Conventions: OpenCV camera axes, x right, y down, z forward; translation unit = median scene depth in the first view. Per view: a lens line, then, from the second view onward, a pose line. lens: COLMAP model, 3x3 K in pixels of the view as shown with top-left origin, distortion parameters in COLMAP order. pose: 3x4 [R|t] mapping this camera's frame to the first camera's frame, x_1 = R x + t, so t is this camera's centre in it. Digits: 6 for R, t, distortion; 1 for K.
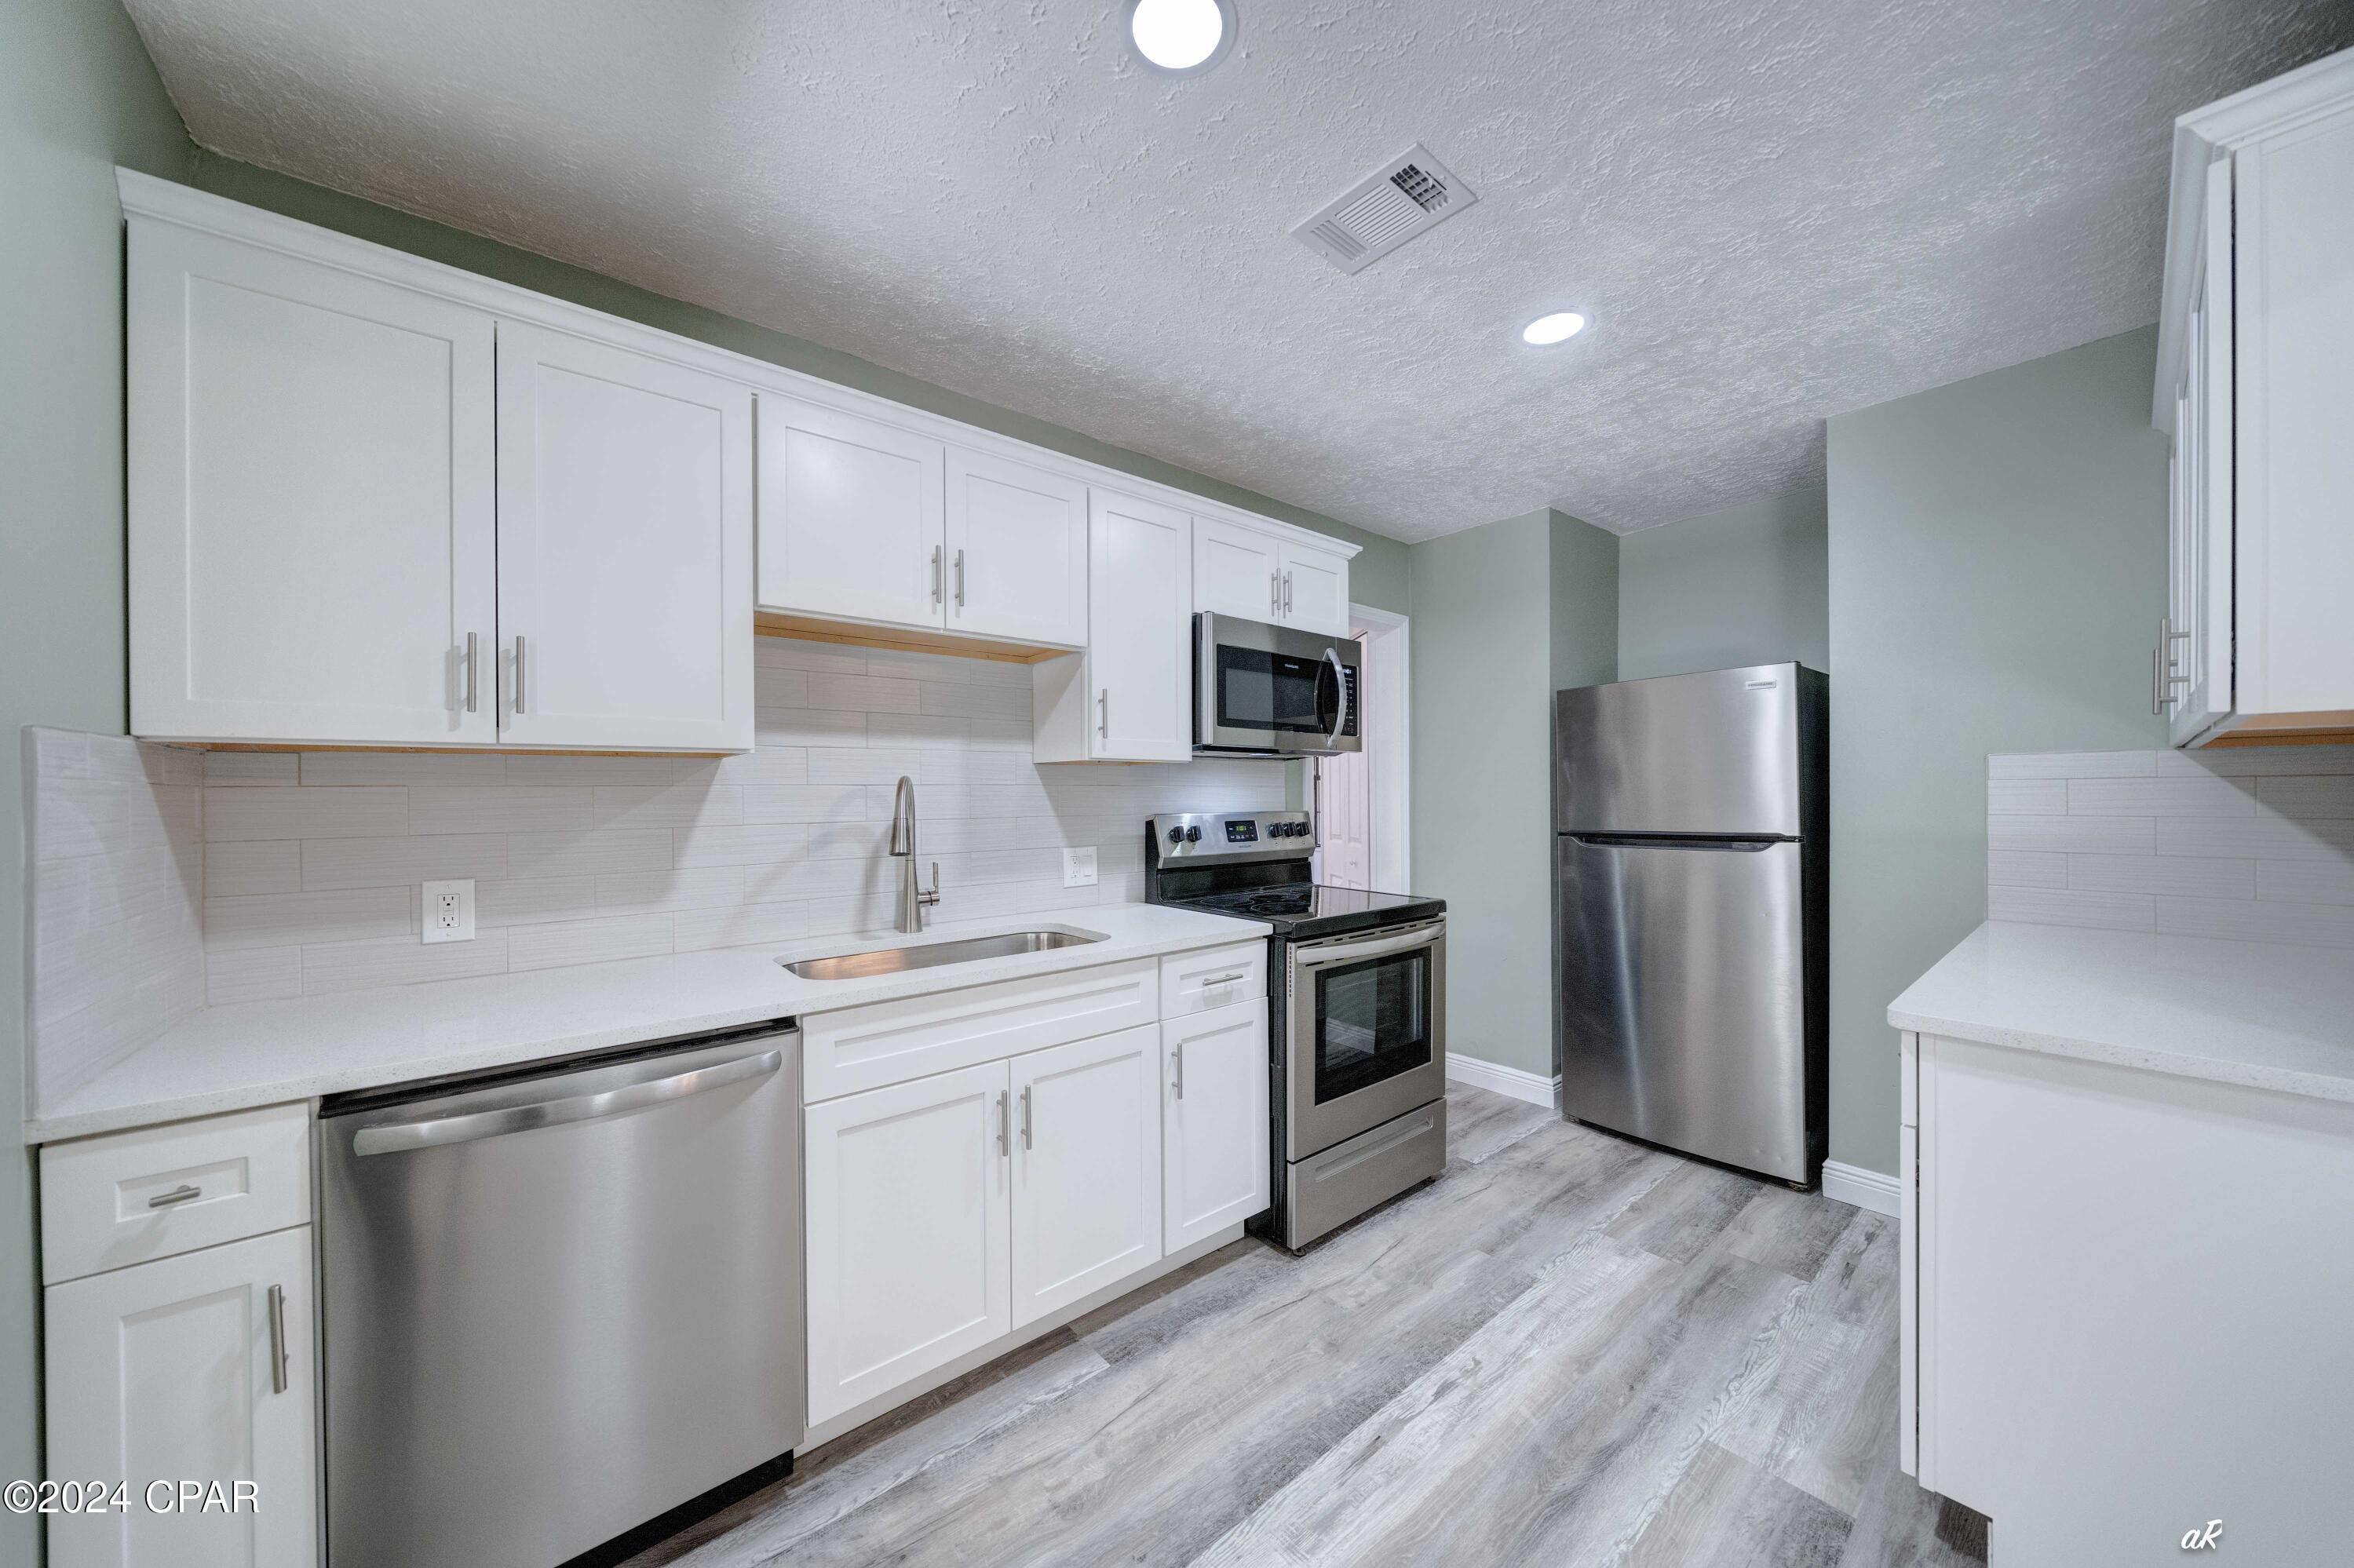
lens RADIAL K [[813.9, 0, 1164.0], [0, 813.9, 794.4], [0, 0, 1]] dist [-0.001709, -0.000263]
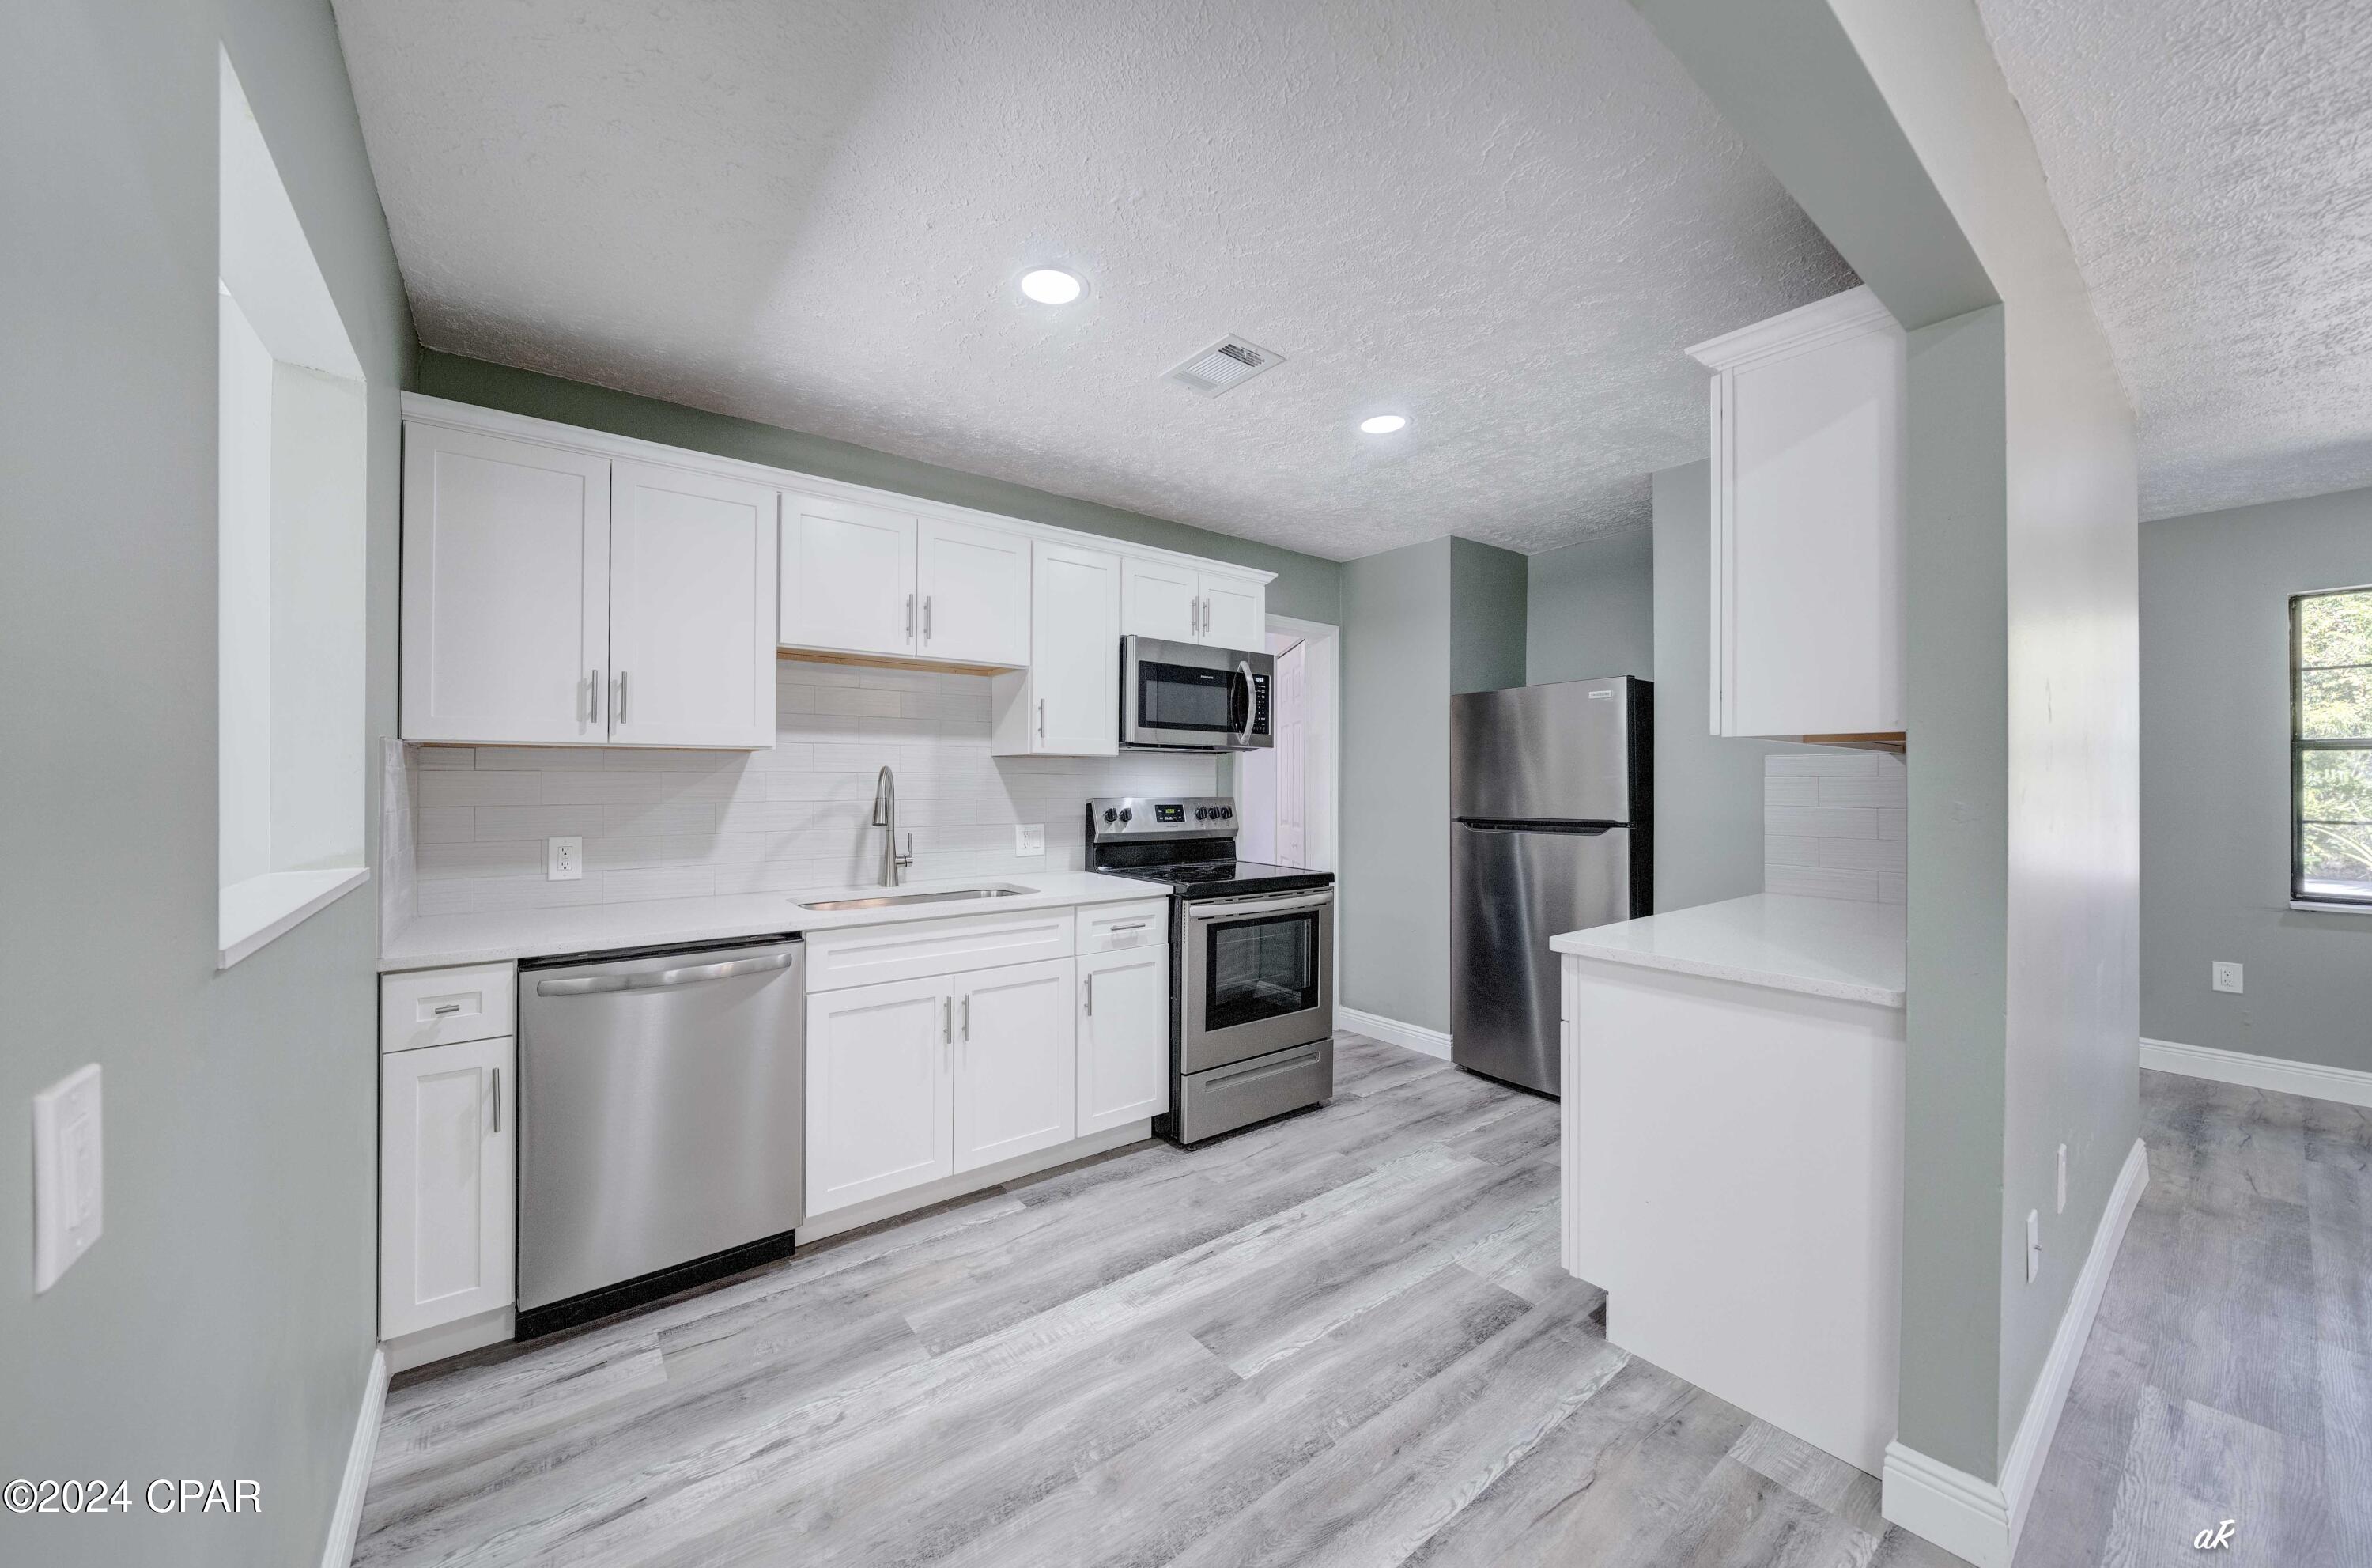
lens RADIAL K [[842.8, 0, 1135.7], [0, 842.8, 773.2], [0, 0, 1]] dist [-0.000538, -0.000008]
pose [[0.998548, 0.009818, -0.052970, 0.153980], [-0.010353, 0.999898, -0.009847, -0.001786], [0.052867, 0.010381, 0.998548, -0.331168]]
